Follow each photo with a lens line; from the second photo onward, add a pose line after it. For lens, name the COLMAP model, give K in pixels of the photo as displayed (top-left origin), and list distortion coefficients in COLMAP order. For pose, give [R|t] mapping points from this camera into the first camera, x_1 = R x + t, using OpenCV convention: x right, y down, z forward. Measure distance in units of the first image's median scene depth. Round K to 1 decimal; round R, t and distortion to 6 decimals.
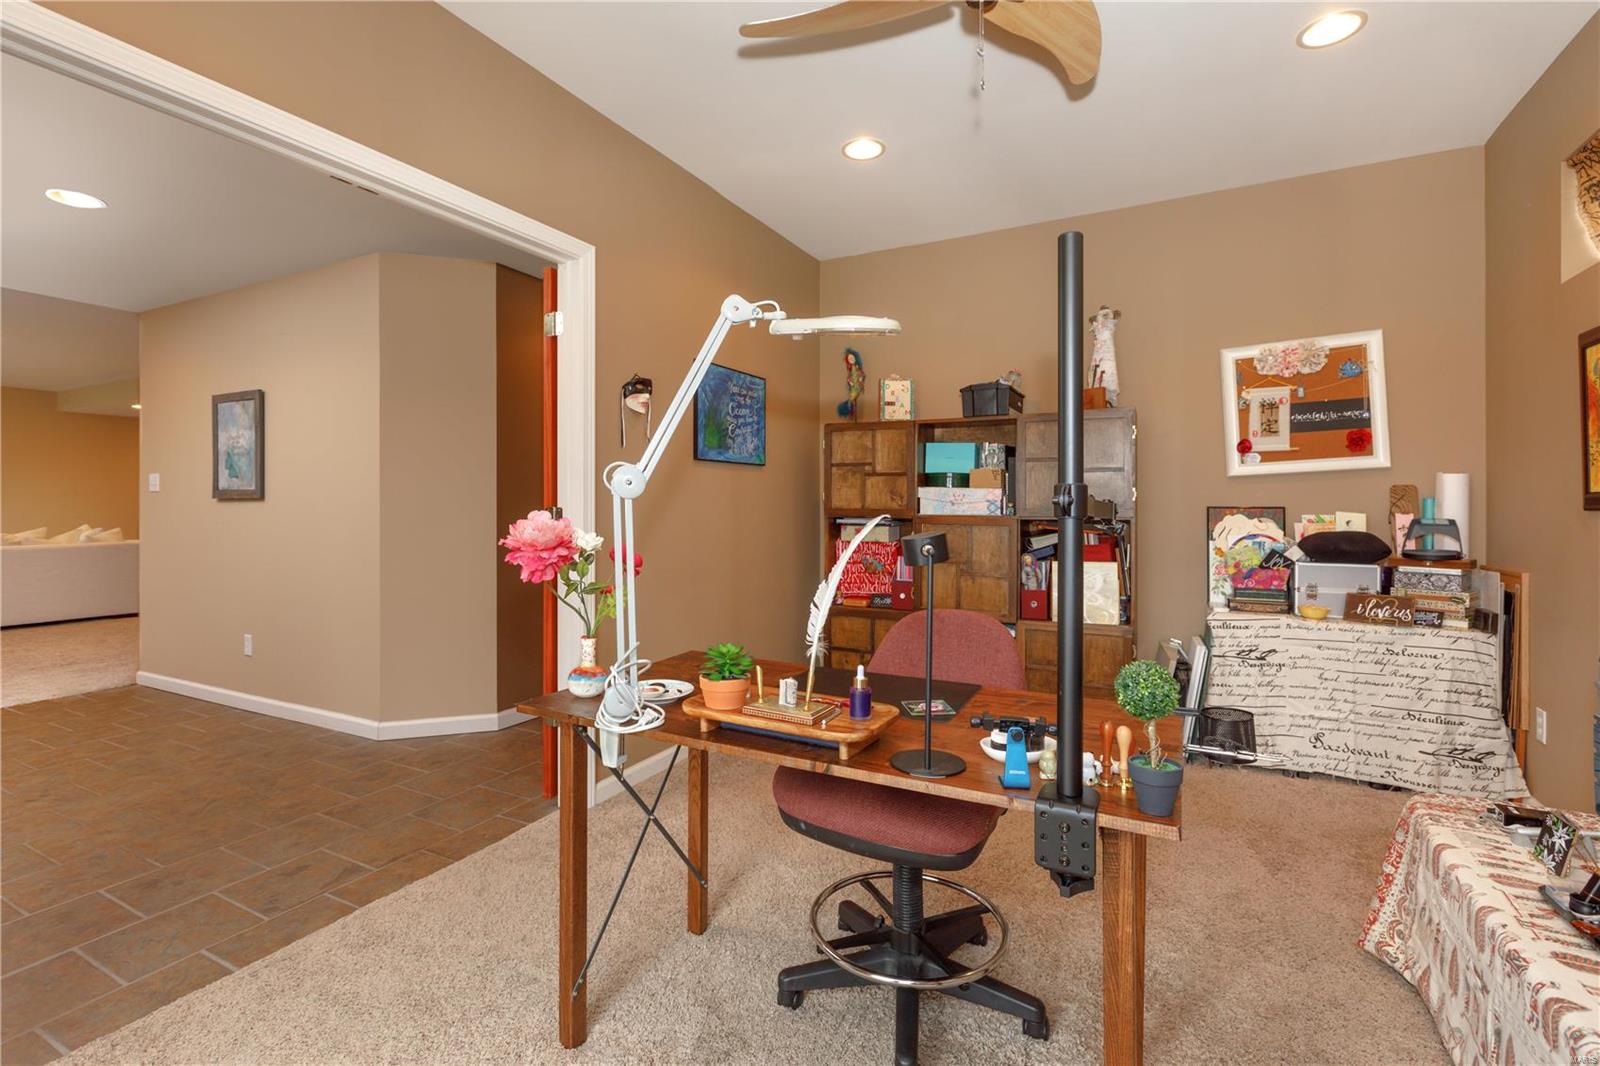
lens RADIAL K [[733.7, 0, 794.7], [0, 733.7, 497.2], [0, 0, 1]] dist [0.000521, 0.000036]
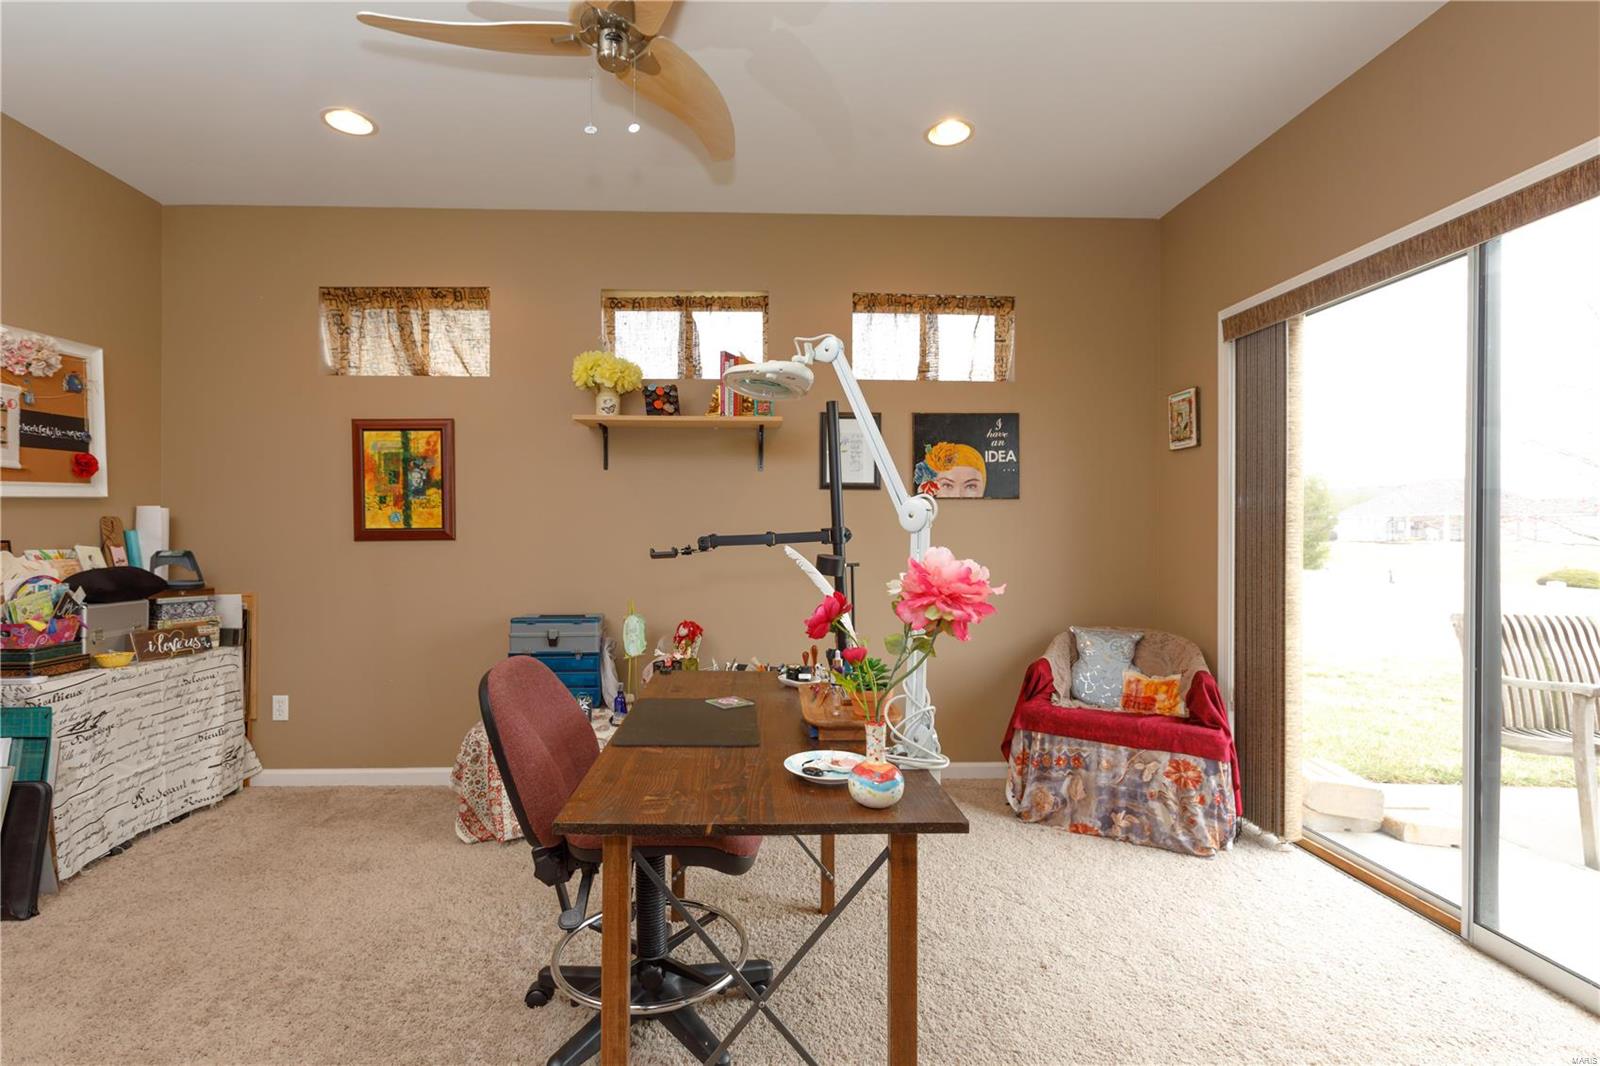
lens RADIAL K [[733.9, 0, 793.9], [0, 733.9, 529.1], [0, 0, 1]] dist [-0.000704, -0.000170]
pose [[-0.533430, 0.007573, 0.845810, -0.462691], [-0.006479, 0.999894, -0.013039, 0.006281], [-0.845820, -0.012435, -0.533324, 0.769145]]
